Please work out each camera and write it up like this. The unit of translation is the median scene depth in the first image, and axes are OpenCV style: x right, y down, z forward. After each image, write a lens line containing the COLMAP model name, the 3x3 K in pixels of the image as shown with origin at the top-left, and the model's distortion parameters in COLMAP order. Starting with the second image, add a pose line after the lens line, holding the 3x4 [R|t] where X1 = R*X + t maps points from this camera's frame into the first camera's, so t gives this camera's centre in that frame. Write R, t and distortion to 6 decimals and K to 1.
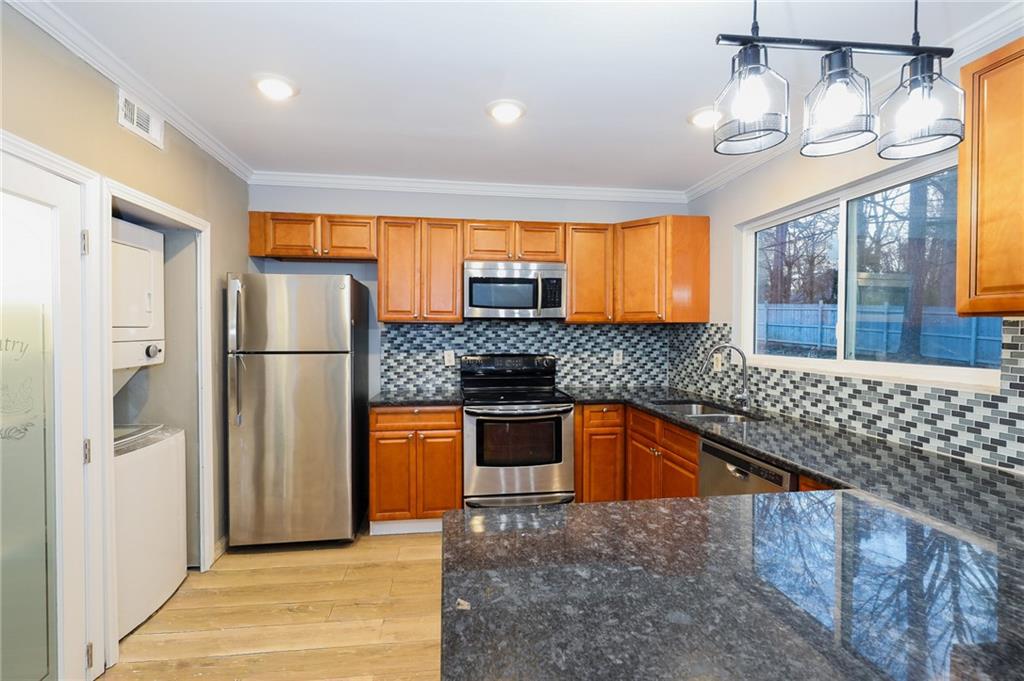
lens RADIAL K [[462.2, 0, 507.5], [0, 462.2, 340.0], [0, 0, 1]] dist [0.003249, -0.000427]
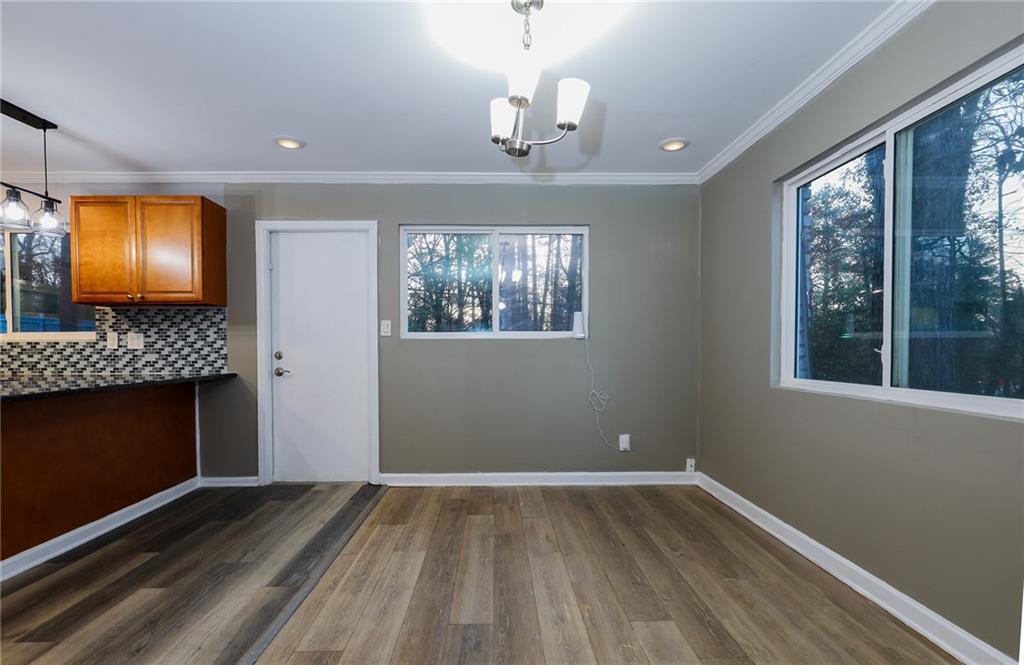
lens RADIAL K [[471.7, 0, 504.5], [0, 471.7, 357.9], [0, 0, 1]] dist [0.000813, -0.000512]
pose [[0.111499, -0.024518, 0.993462, -0.481629], [0.026076, 0.999424, 0.021738, 0.095491], [-0.993422, 0.023482, 0.112074, -0.592489]]
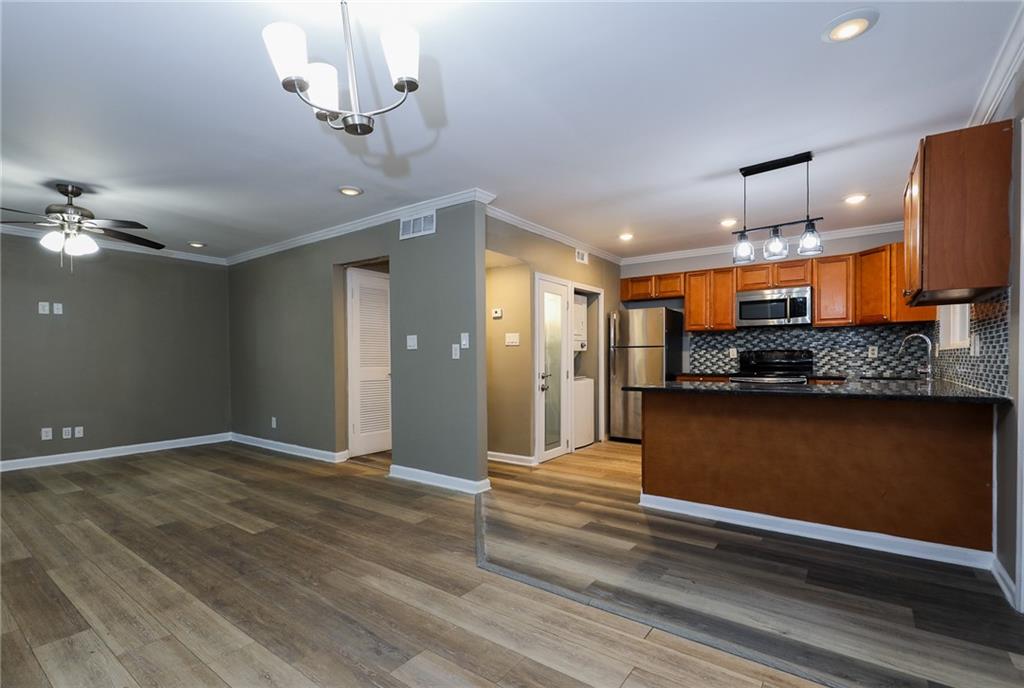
lens RADIAL K [[475.7, 0, 502.4], [0, 475.7, 357.4], [0, 0, 1]] dist [-0.010560, -0.000064]
pose [[0.711148, -0.007640, -0.703001, 0.501438], [-0.008897, 0.999763, -0.019865, 0.102602], [0.702986, 0.020382, 0.710911, -0.783163]]
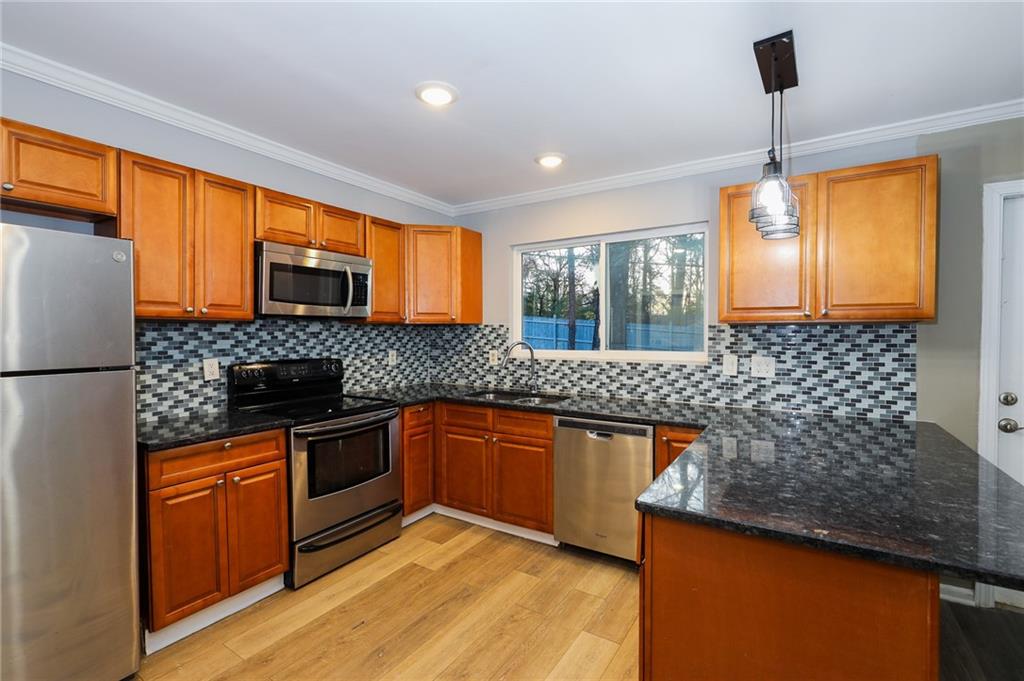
lens RADIAL K [[462.2, 0, 506.2], [0, 462.2, 338.2], [0, 0, 1]] dist [0.003249, -0.000427]
pose [[0.649264, -0.013995, 0.760434, -0.416191], [0.017080, 0.999847, 0.003817, -0.004964], [-0.760371, 0.010510, 0.649404, 0.194887]]
